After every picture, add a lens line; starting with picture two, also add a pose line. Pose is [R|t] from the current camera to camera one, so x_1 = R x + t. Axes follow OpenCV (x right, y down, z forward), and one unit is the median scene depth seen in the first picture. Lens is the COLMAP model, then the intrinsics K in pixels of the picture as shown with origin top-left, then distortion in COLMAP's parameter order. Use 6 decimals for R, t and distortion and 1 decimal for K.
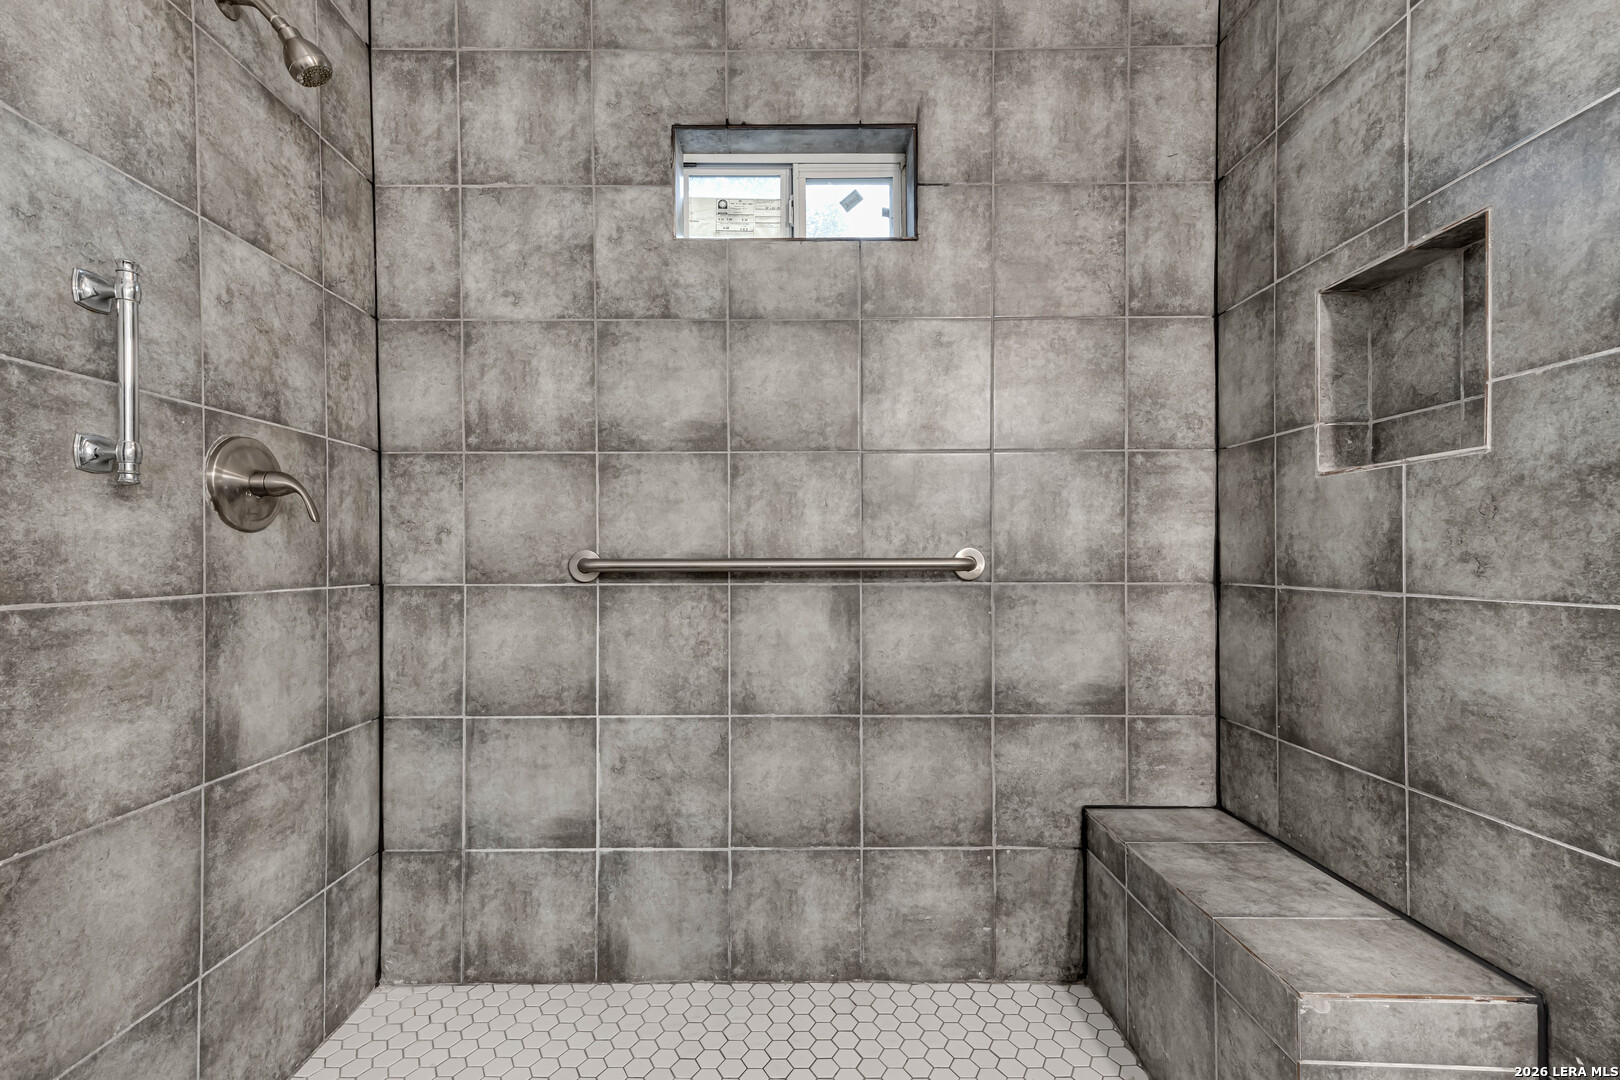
lens RADIAL K [[717.5, 0, 804.6], [0, 717.5, 550.4], [0, 0, 1]] dist [0.023122, 0.000172]
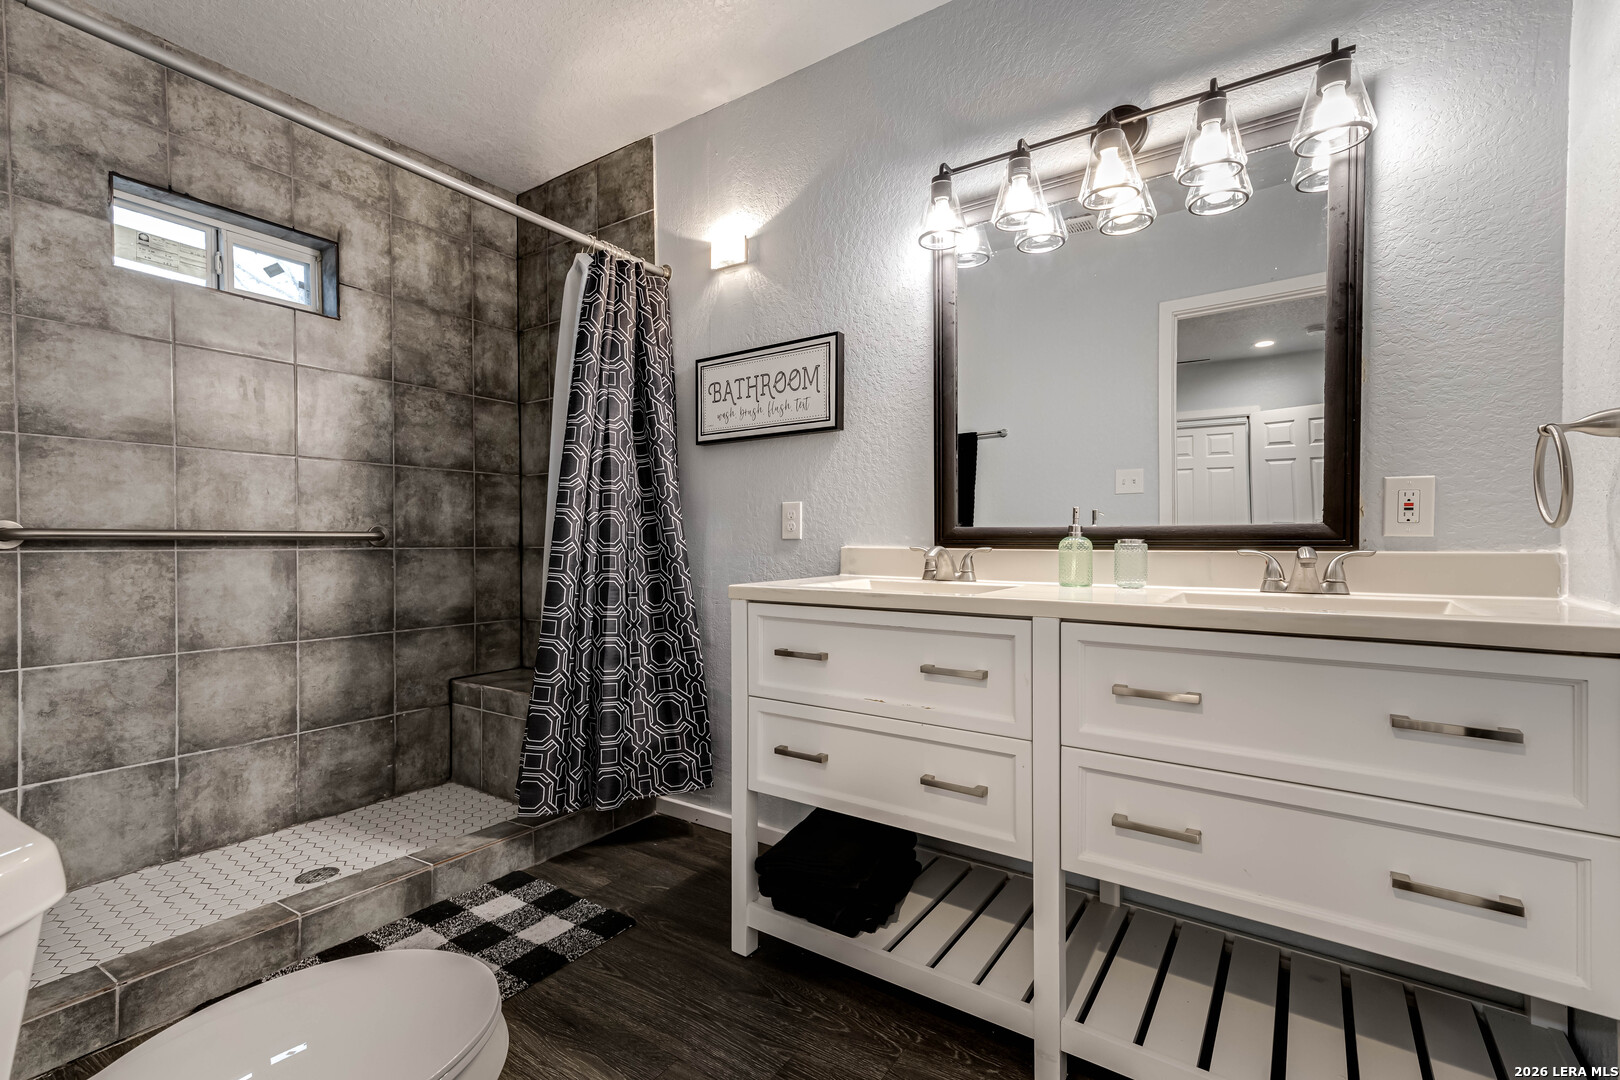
lens RADIAL K [[717.5, 0, 804.6], [0, 717.5, 550.4], [0, 0, 1]] dist [0.023122, 0.000172]
pose [[0.573182, -0.007969, 0.819389, -0.526996], [-0.000157, 0.999952, 0.009835, 0.034154], [-0.819428, -0.005765, 0.573153, -0.657579]]
